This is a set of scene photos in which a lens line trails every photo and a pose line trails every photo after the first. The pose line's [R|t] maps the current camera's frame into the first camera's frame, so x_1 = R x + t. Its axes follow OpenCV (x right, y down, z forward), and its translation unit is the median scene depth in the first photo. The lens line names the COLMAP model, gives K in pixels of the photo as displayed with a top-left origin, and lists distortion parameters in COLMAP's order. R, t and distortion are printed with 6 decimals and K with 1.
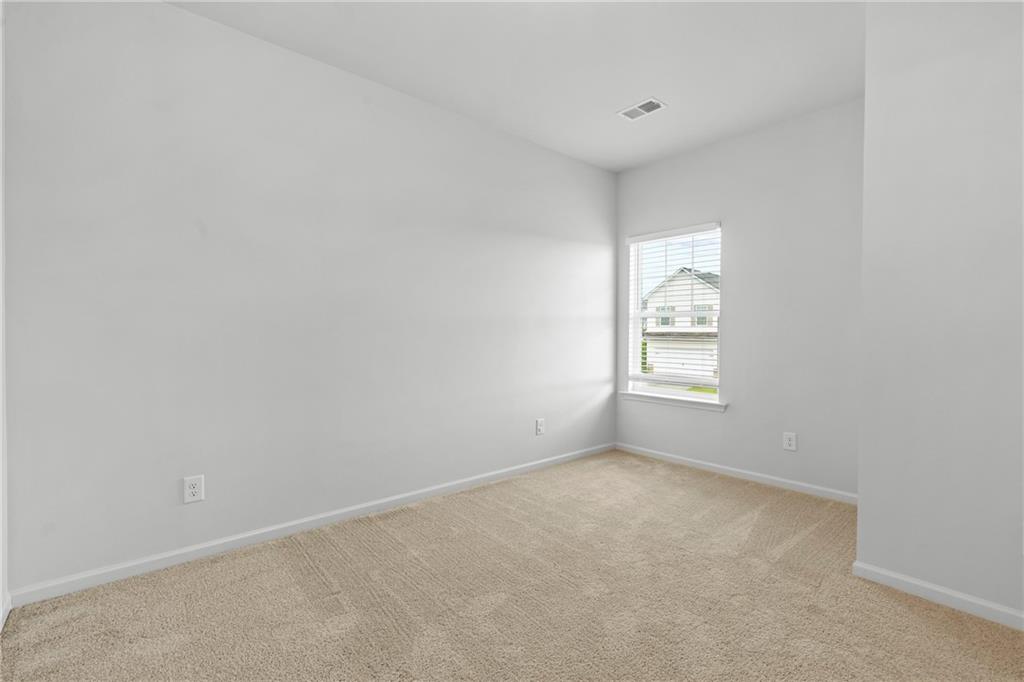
lens RADIAL K [[460.9, 0, 510.9], [0, 460.9, 338.2], [0, 0, 1]] dist [-0.001271, 0.000761]
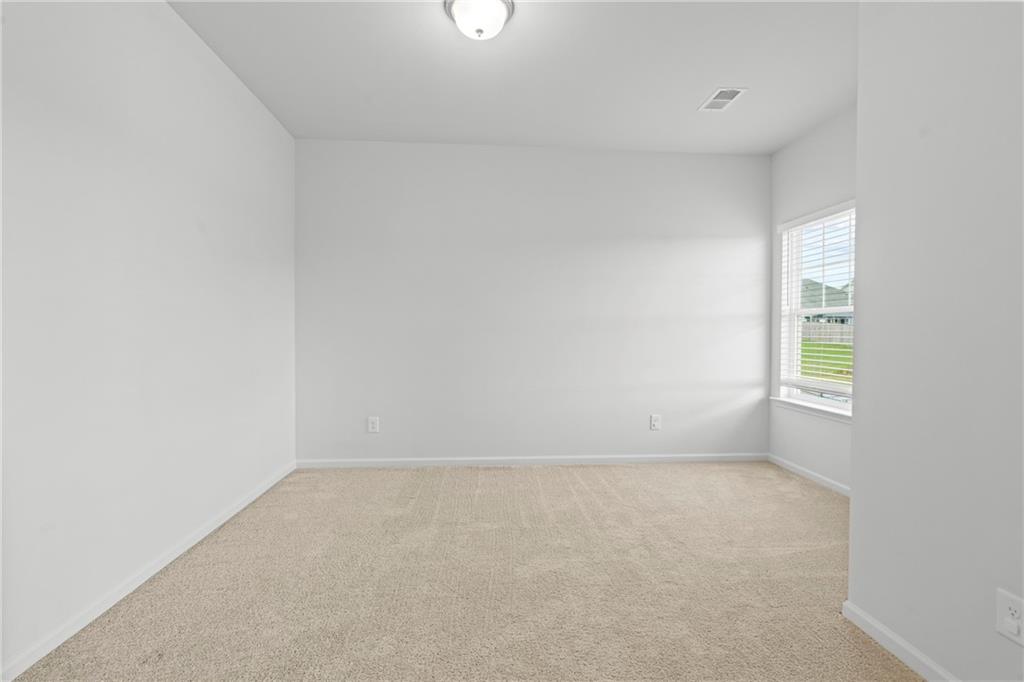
lens RADIAL K [[460.9, 0, 515.5], [0, 460.9, 339.1], [0, 0, 1]] dist [-0.001271, 0.000761]
pose [[0.803143, 0.008812, -0.595722, 0.423835], [-0.008161, 0.999960, 0.003788, 0.003269], [0.595731, 0.001819, 0.803182, -0.023209]]
